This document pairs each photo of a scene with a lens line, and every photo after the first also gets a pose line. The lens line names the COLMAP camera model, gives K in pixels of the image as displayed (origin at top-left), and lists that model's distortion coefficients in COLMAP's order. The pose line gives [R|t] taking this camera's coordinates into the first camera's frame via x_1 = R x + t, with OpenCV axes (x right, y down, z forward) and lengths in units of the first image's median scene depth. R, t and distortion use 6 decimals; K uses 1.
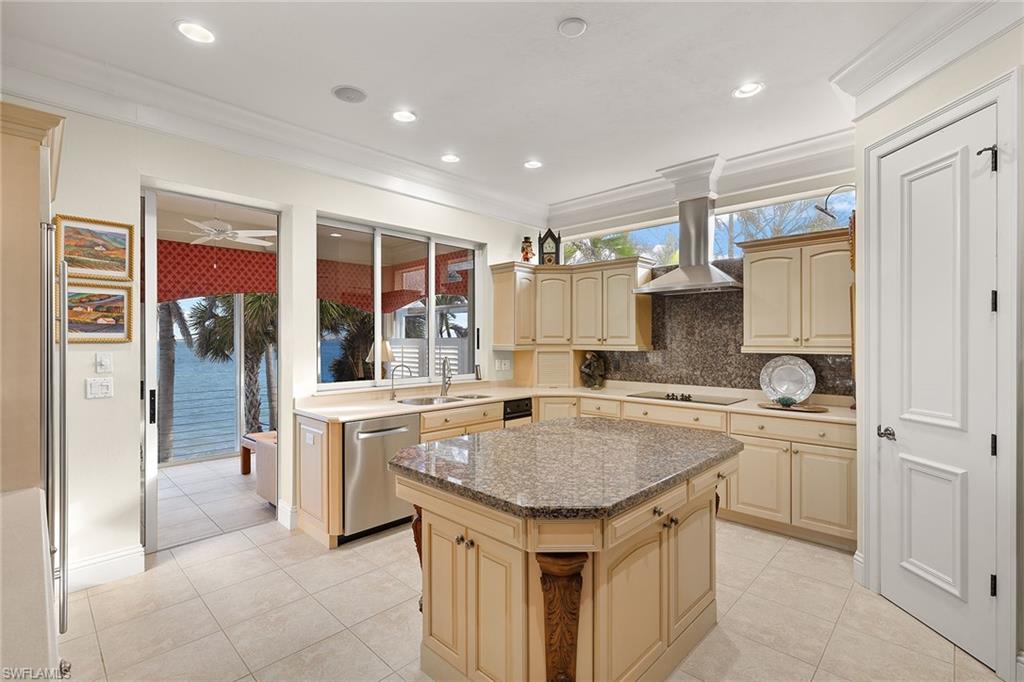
lens RADIAL K [[465.0, 0, 512.2], [0, 465.0, 343.4], [0, 0, 1]] dist [-0.000863, 0.001675]
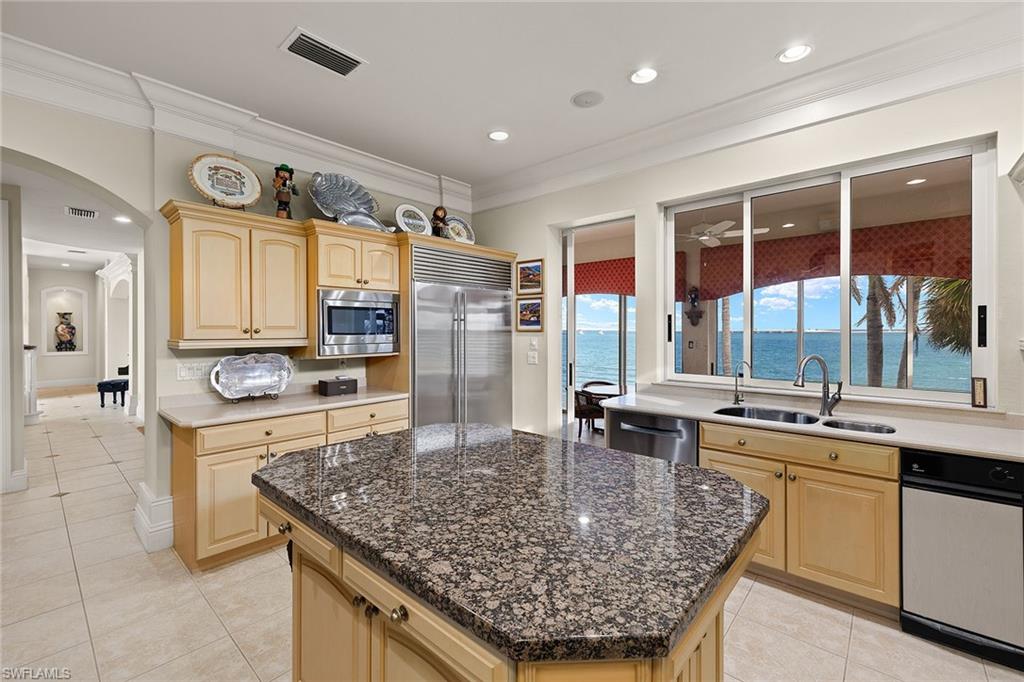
lens RADIAL K [[432.9, 0, 508.5], [0, 432.9, 337.3], [0, 0, 1]] dist [0.004696, -0.000655]
pose [[0.042795, 0.015550, -0.998963, 0.421184], [-0.005488, 0.999867, 0.015329, -0.002551], [0.999069, 0.004826, 0.042874, 0.512502]]
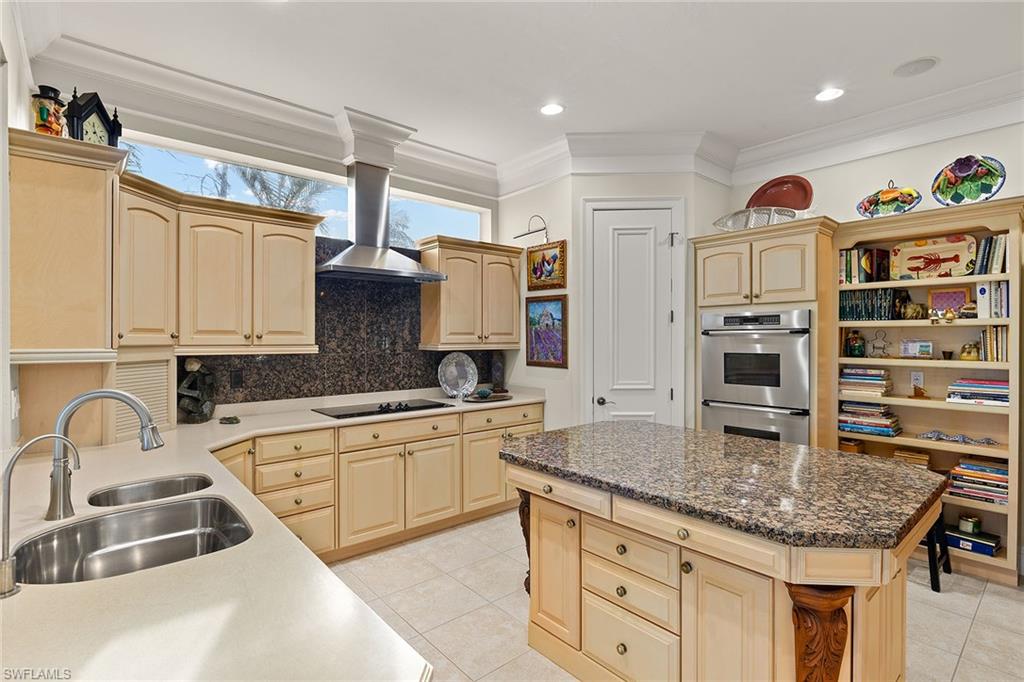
lens RADIAL K [[495.7, 0, 508.9], [0, 495.7, 340.2], [0, 0, 1]] dist [-0.000154, 0.000126]
pose [[0.090121, -0.005296, 0.995917, -0.435592], [0.005579, 0.999973, 0.004813, -0.004708], [-0.995915, 0.005122, 0.090148, 0.650029]]
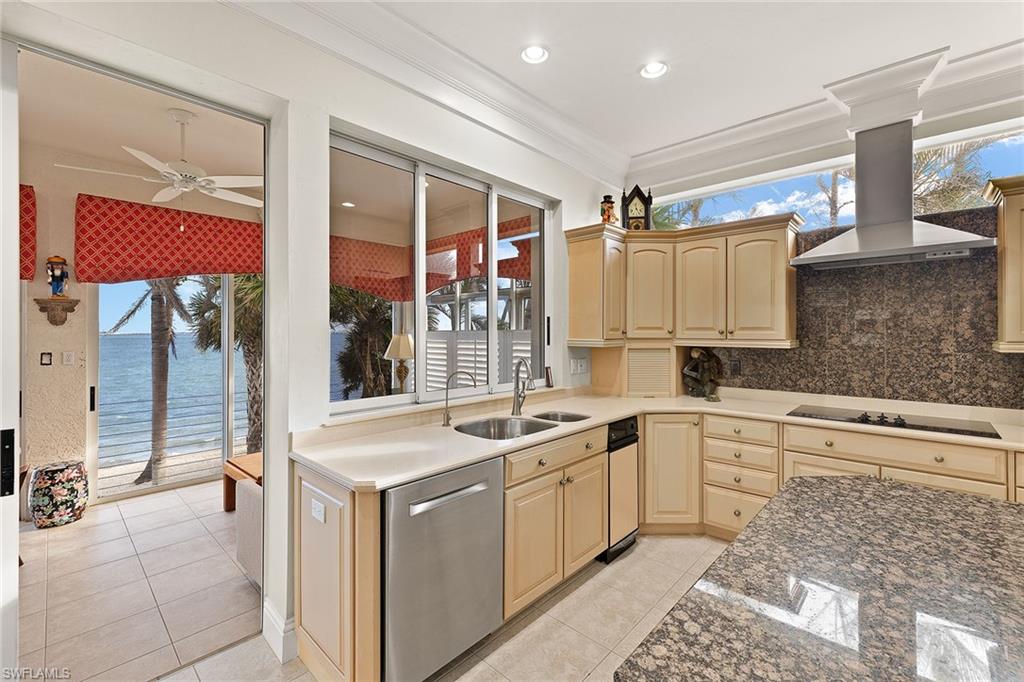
lens RADIAL K [[432.9, 0, 512.0], [0, 432.9, 334.6], [0, 0, 1]] dist [0.004696, -0.000655]
pose [[0.999865, 0.000253, 0.016410, -0.157341], [-0.000199, 0.999994, -0.003313, -0.001984], [-0.016411, 0.003309, 0.999860, 0.354241]]
